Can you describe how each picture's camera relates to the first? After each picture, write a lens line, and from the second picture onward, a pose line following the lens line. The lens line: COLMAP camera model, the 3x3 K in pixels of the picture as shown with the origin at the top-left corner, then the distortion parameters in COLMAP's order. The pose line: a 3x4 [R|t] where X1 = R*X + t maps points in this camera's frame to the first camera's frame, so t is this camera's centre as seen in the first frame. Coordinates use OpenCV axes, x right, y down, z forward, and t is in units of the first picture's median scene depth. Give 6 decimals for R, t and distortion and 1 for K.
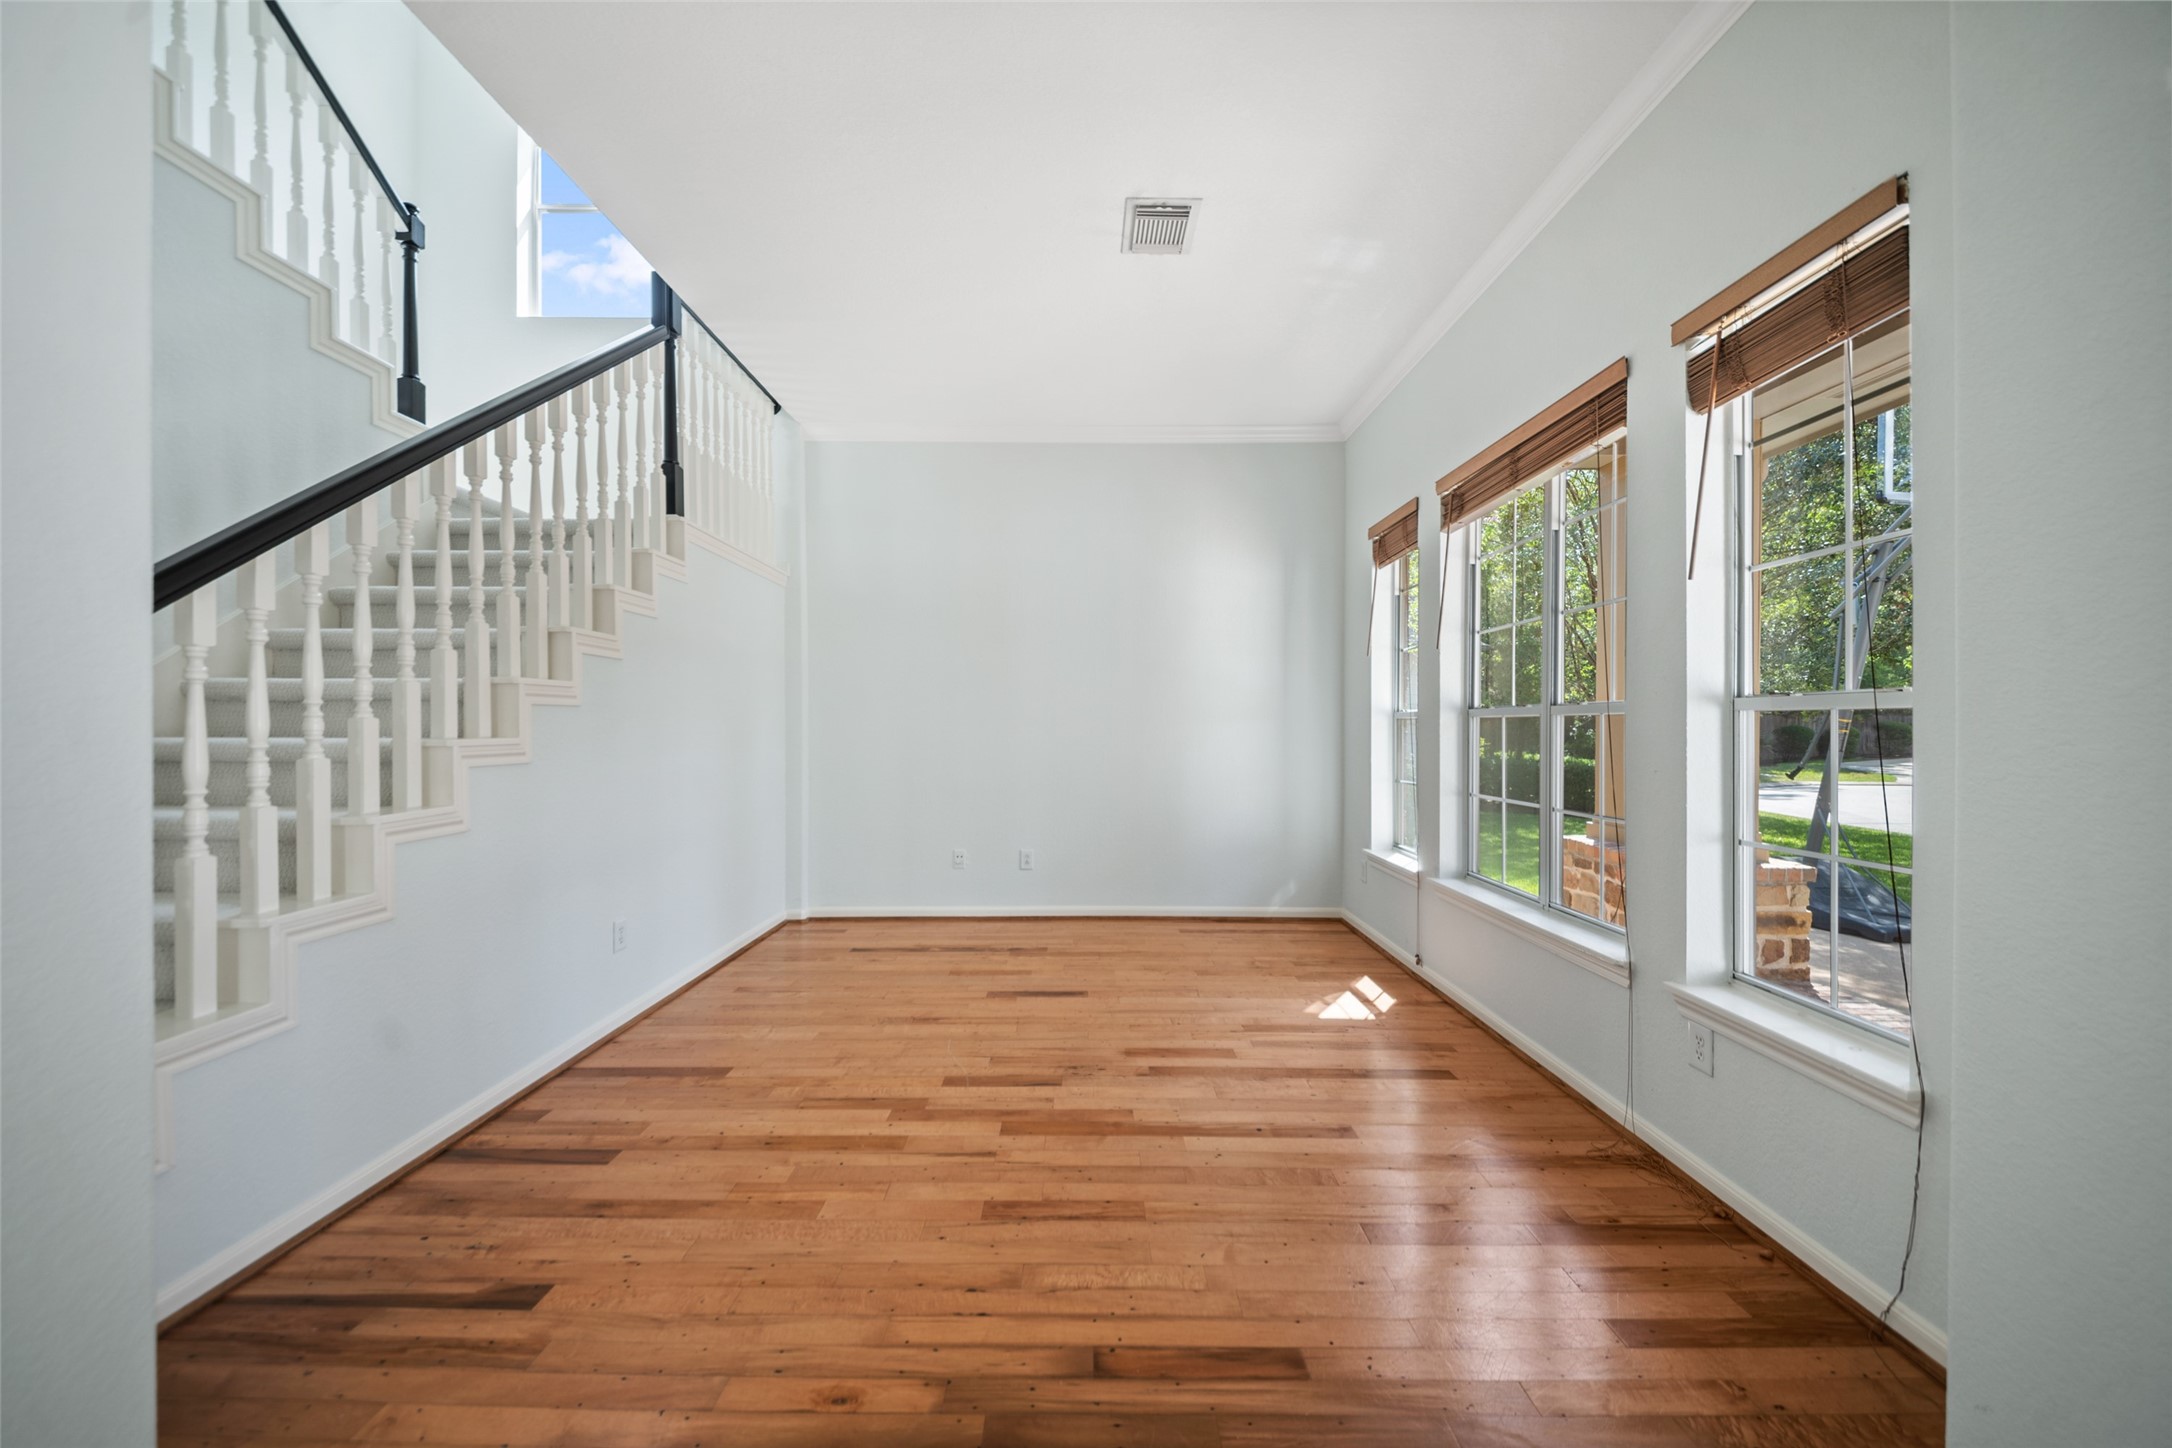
lens RADIAL K [[770.7, 0, 1086.3], [0, 770.7, 735.0], [0, 0, 1]] dist [0.000525, -0.005987]
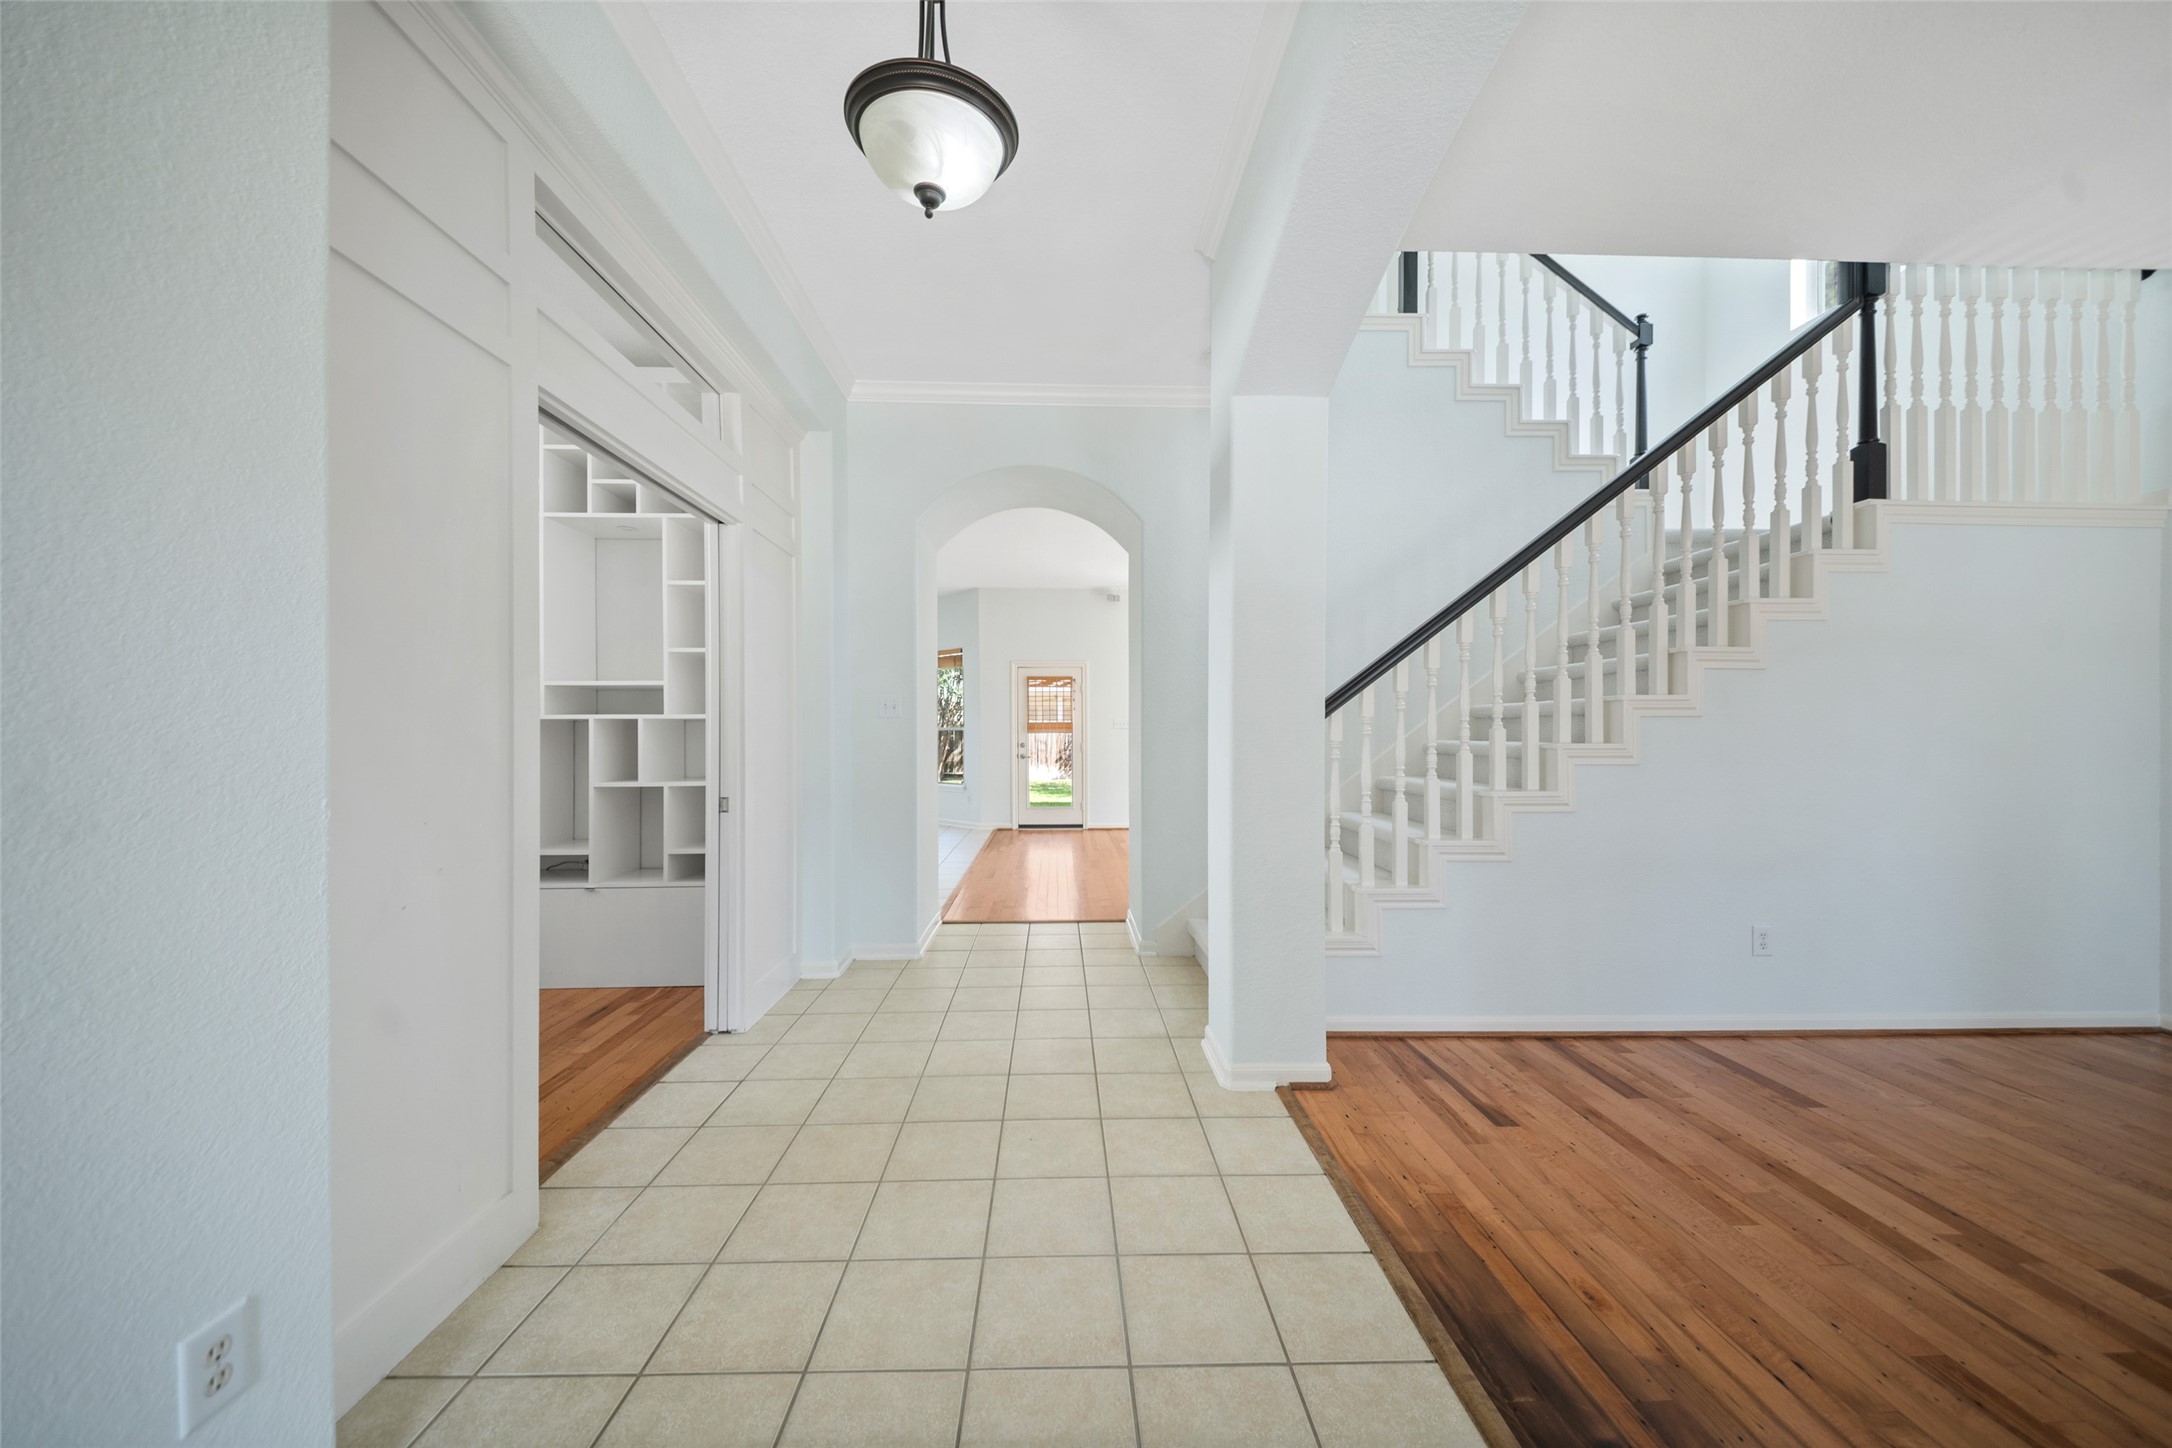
lens RADIAL K [[770.7, 0, 1086.3], [0, 770.7, 735.0], [0, 0, 1]] dist [0.000525, -0.005987]
pose [[0.036343, 0.002186, -0.999337, 0.513966], [-0.014820, 0.999889, 0.001648, 0.000384], [0.999229, 0.014751, 0.036372, 0.095921]]
